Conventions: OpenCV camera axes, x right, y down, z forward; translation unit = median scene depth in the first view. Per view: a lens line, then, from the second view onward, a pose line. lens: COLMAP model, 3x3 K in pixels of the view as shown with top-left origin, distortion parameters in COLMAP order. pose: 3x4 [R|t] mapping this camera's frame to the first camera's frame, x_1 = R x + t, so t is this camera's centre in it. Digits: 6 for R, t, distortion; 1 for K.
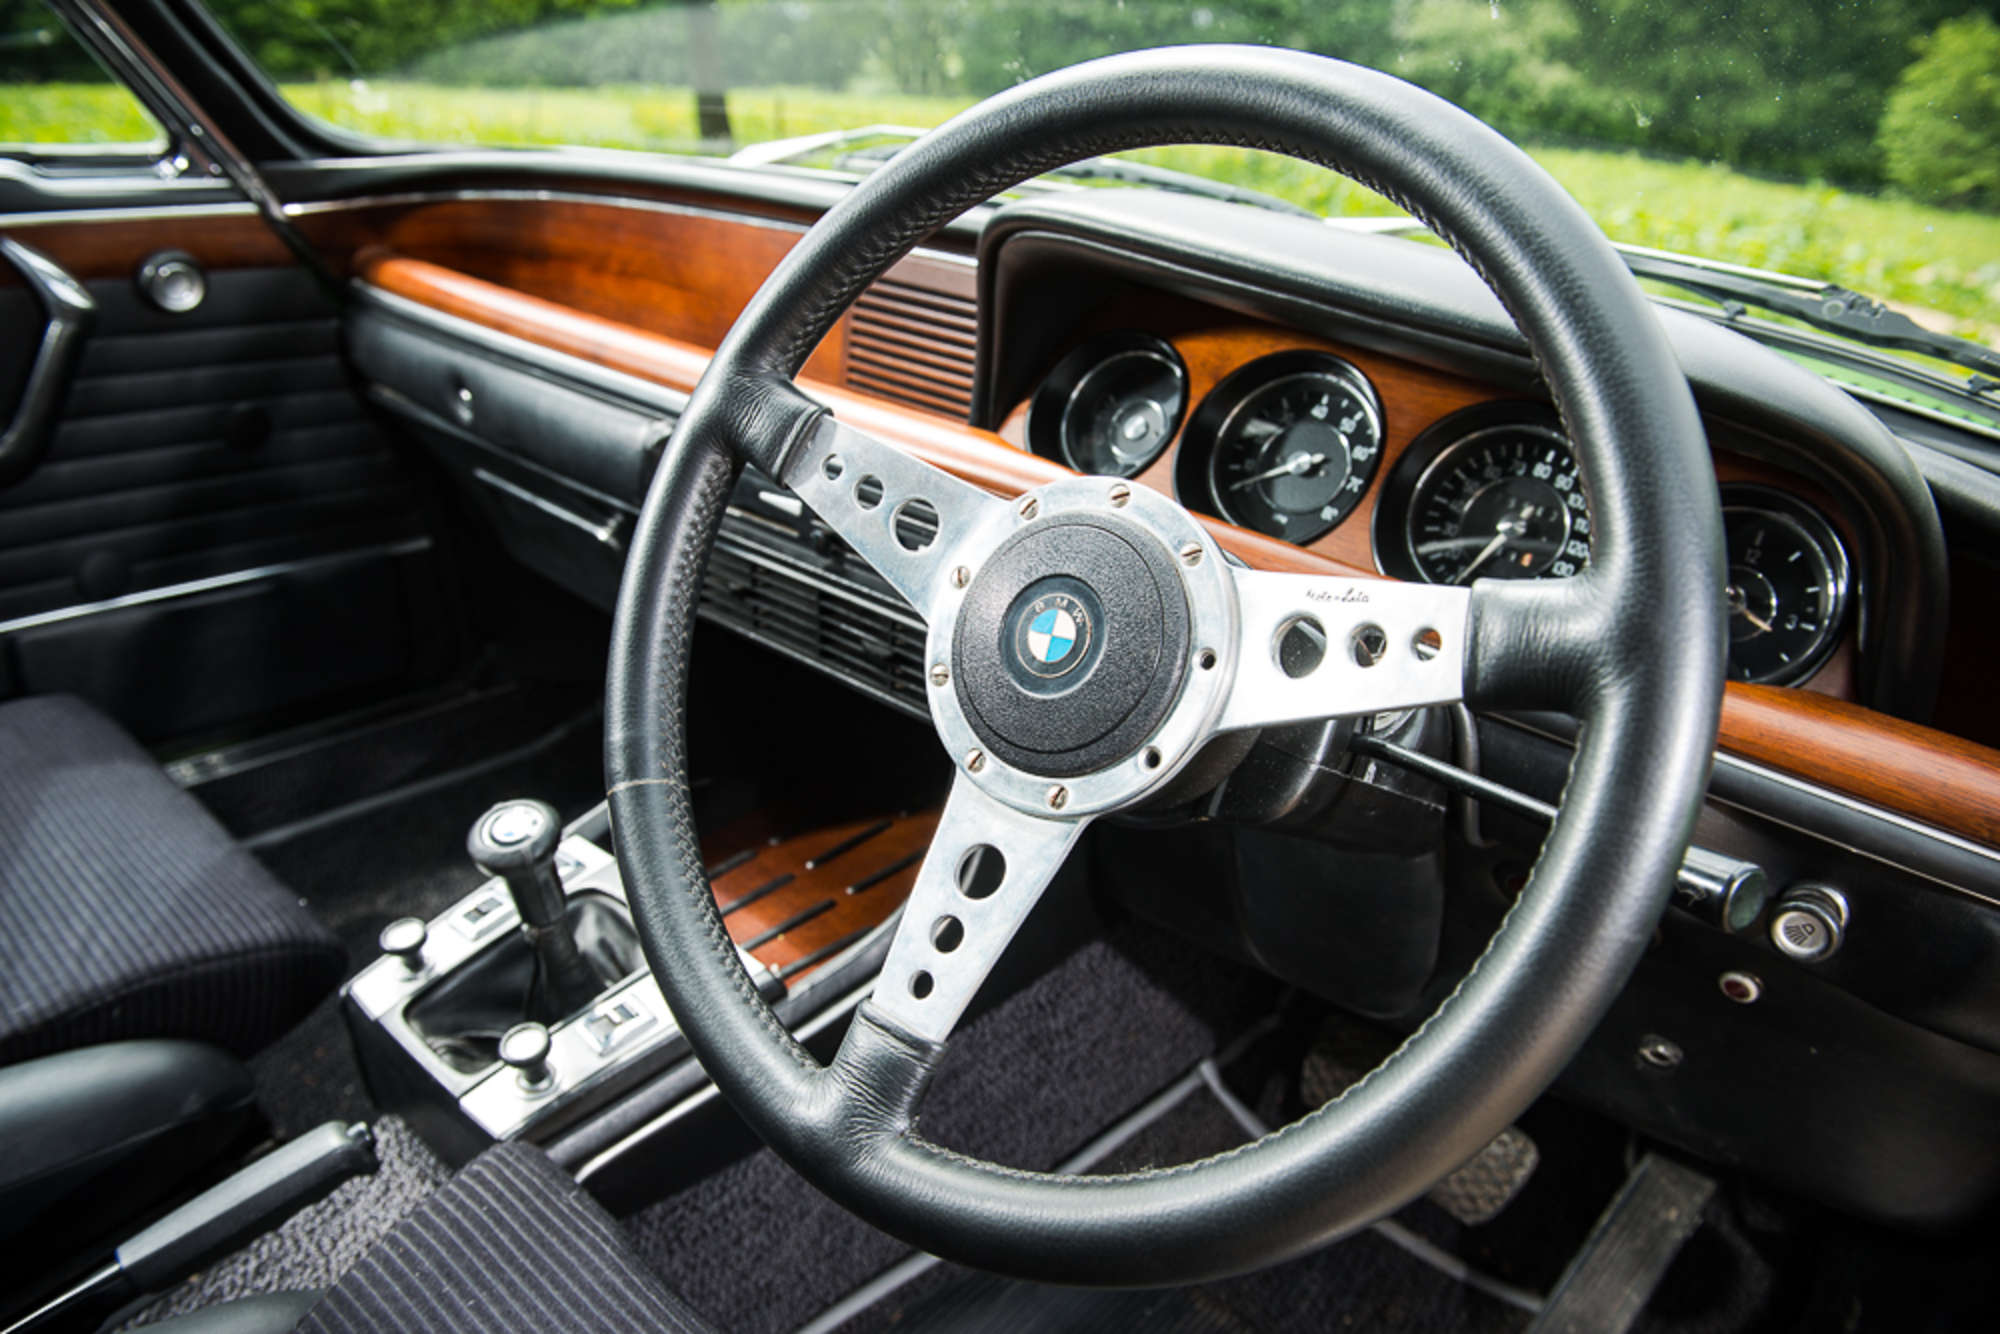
lens RADIAL K [[1317.7, 0, 1000.0], [0, 1317.7, 667.0], [0, 0, 1]] dist [-0.029899, -0.041669]
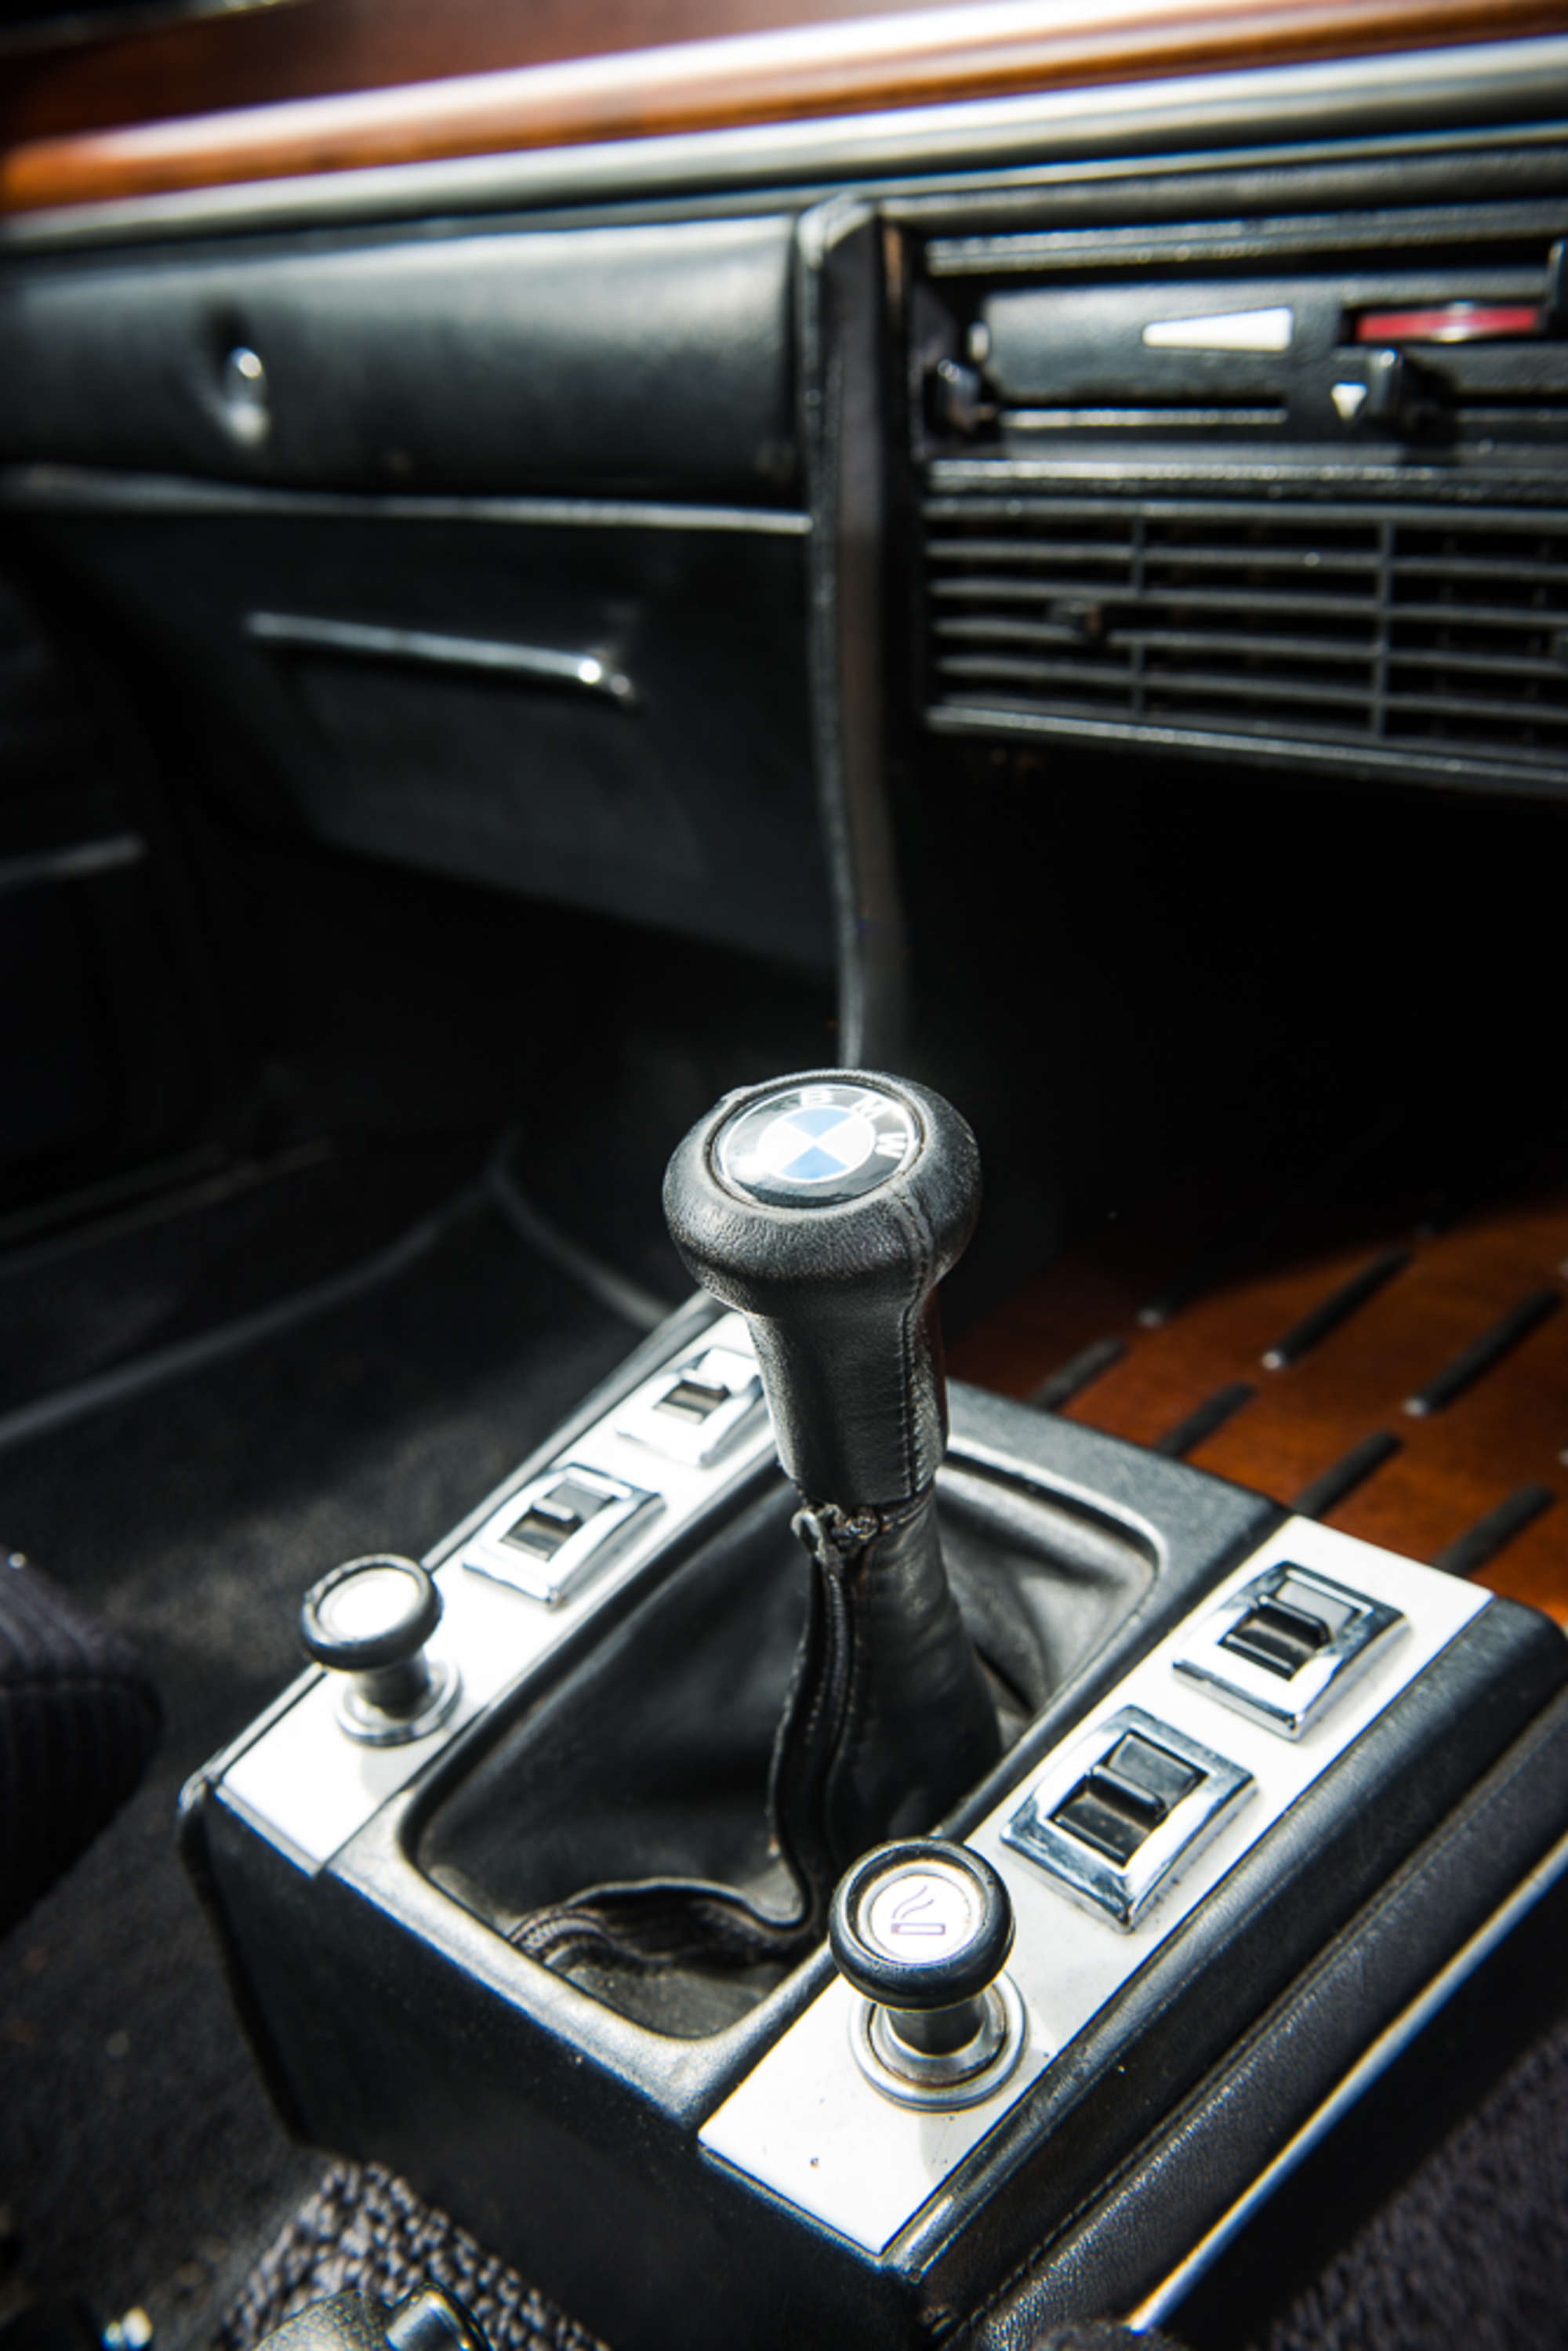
lens RADIAL K [[2013.3, 0, 784.0], [0, 2013.3, 1175.5], [0, 0, 1]] dist [-0.001404, 0.002550]
pose [[0.993364, -0.103227, -0.050706, -0.289269], [0.101838, 0.994370, -0.029267, 0.113778], [0.053442, 0.023909, 0.998285, 0.456337]]
